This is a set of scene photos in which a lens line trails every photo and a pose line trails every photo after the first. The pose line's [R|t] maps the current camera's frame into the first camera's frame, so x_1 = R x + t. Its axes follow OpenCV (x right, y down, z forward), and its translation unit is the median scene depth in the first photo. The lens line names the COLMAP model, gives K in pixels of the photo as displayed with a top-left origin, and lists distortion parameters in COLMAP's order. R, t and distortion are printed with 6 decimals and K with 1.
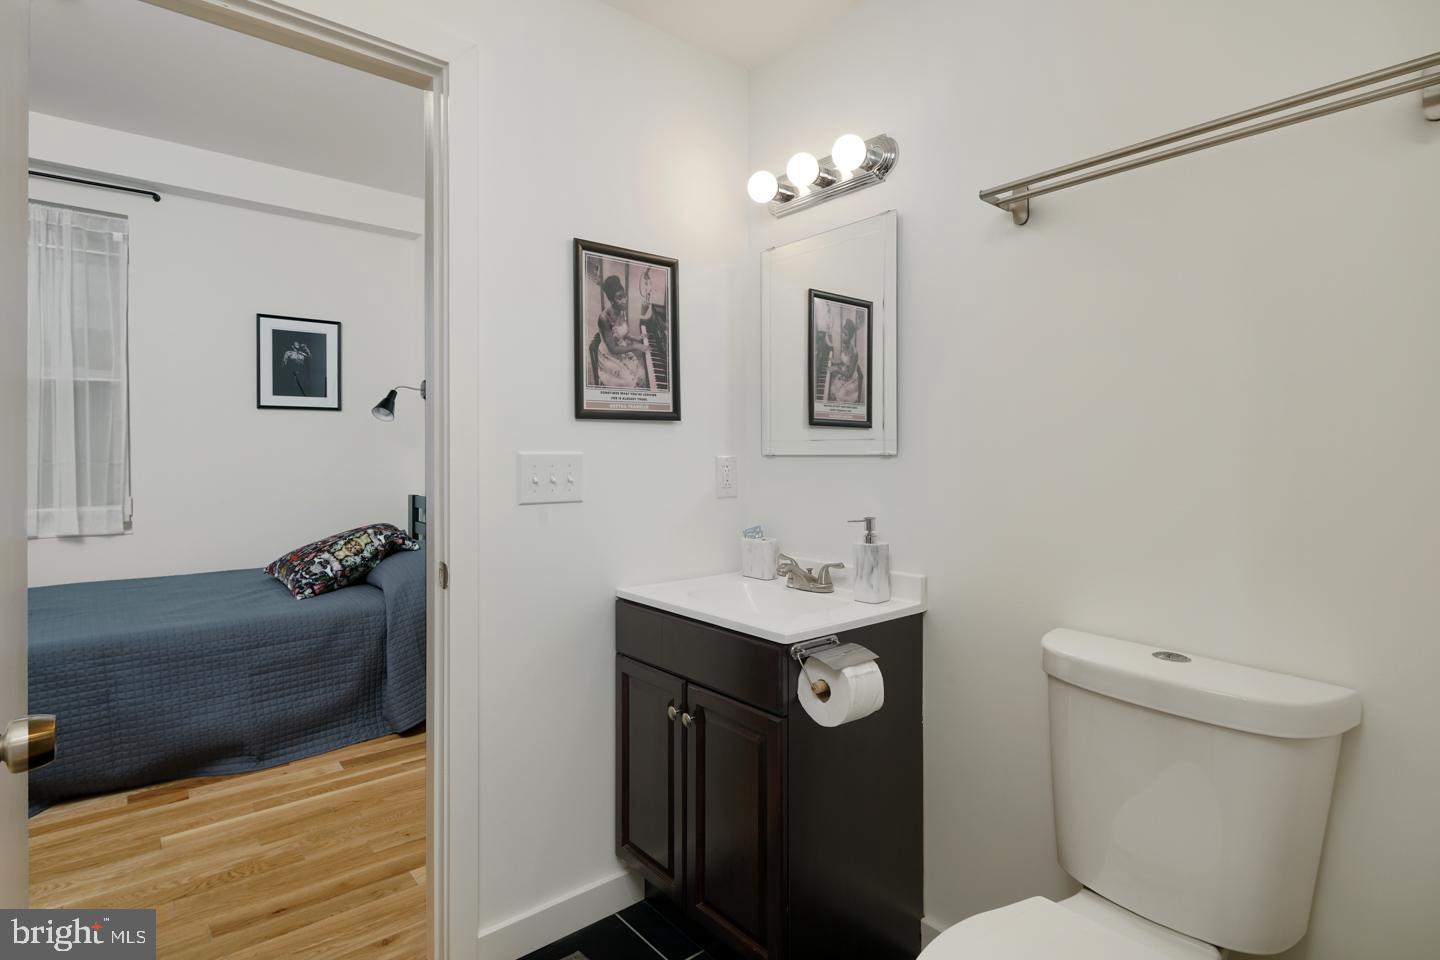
lens RADIAL K [[712.4, 0, 716.4], [0, 712.4, 470.9], [0, 0, 1]] dist [-0.002173, -0.002329]
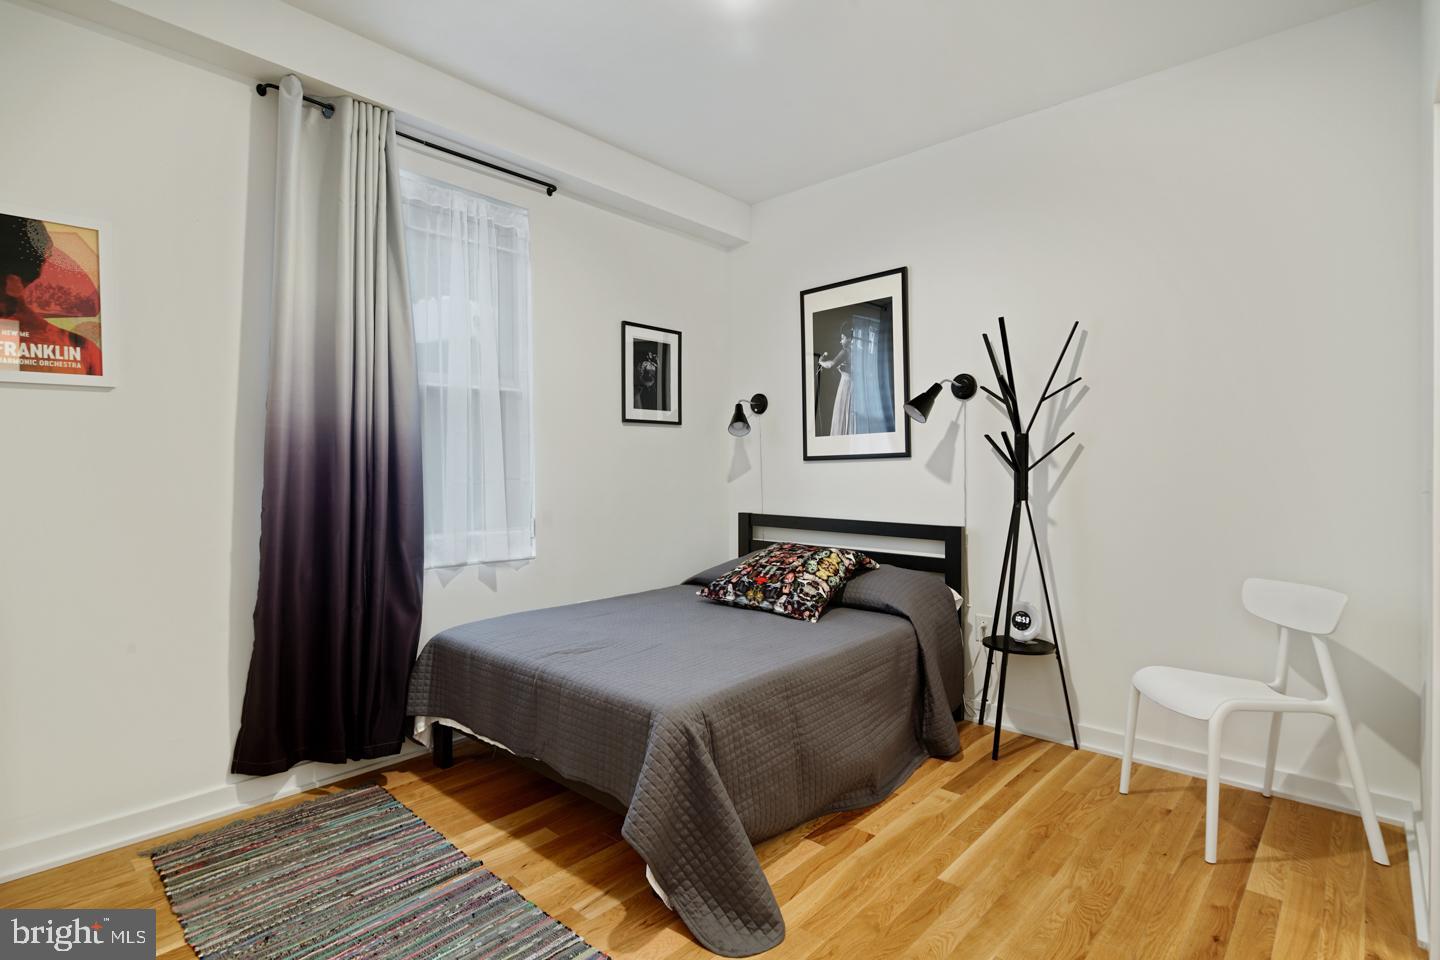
lens RADIAL K [[712.4, 0, 717.0], [0, 712.4, 482.5], [0, 0, 1]] dist [-0.002173, -0.002329]
pose [[0.992888, -0.006514, 0.118873, -0.767940], [0.006594, 0.999978, -0.000275, -0.008089], [-0.118869, 0.001057, 0.992909, 0.057583]]
